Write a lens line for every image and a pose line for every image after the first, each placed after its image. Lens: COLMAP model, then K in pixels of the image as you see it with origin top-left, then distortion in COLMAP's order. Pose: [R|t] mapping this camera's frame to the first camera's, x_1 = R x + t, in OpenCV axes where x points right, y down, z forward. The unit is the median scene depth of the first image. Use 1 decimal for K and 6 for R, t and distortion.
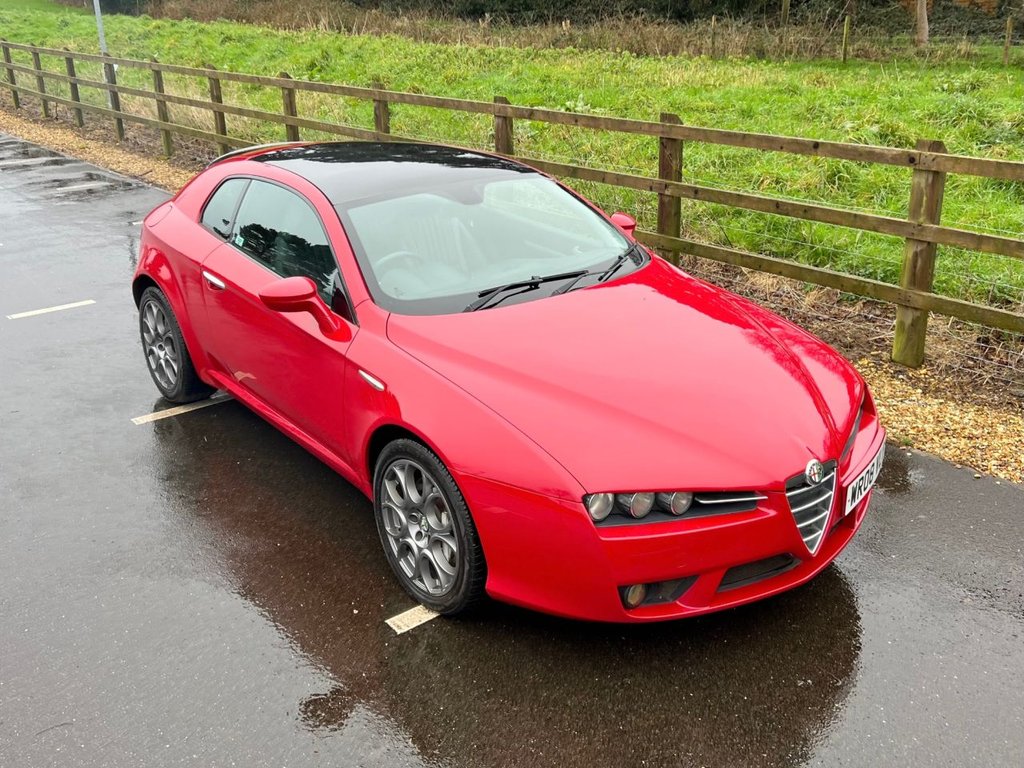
lens RADIAL K [[904.5, 0, 481.0], [0, 904.5, 365.9], [0, 0, 1]] dist [0.075095, -0.087940]
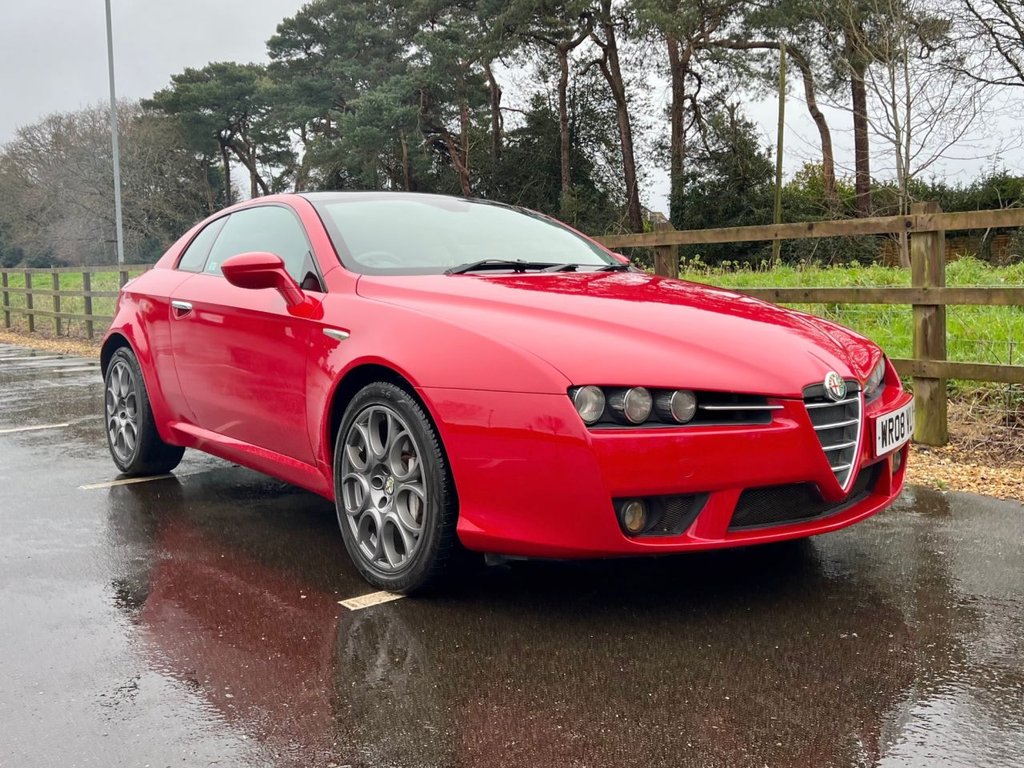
lens RADIAL K [[918.3, 0, 494.2], [0, 918.3, 362.8], [0, 0, 1]] dist [0.072229, -0.099026]
pose [[0.999980, 0.003548, 0.005183, 0.031186], [-0.001977, 0.961017, -0.276481, 0.299218], [-0.005962, 0.276465, 0.961005, 0.130452]]
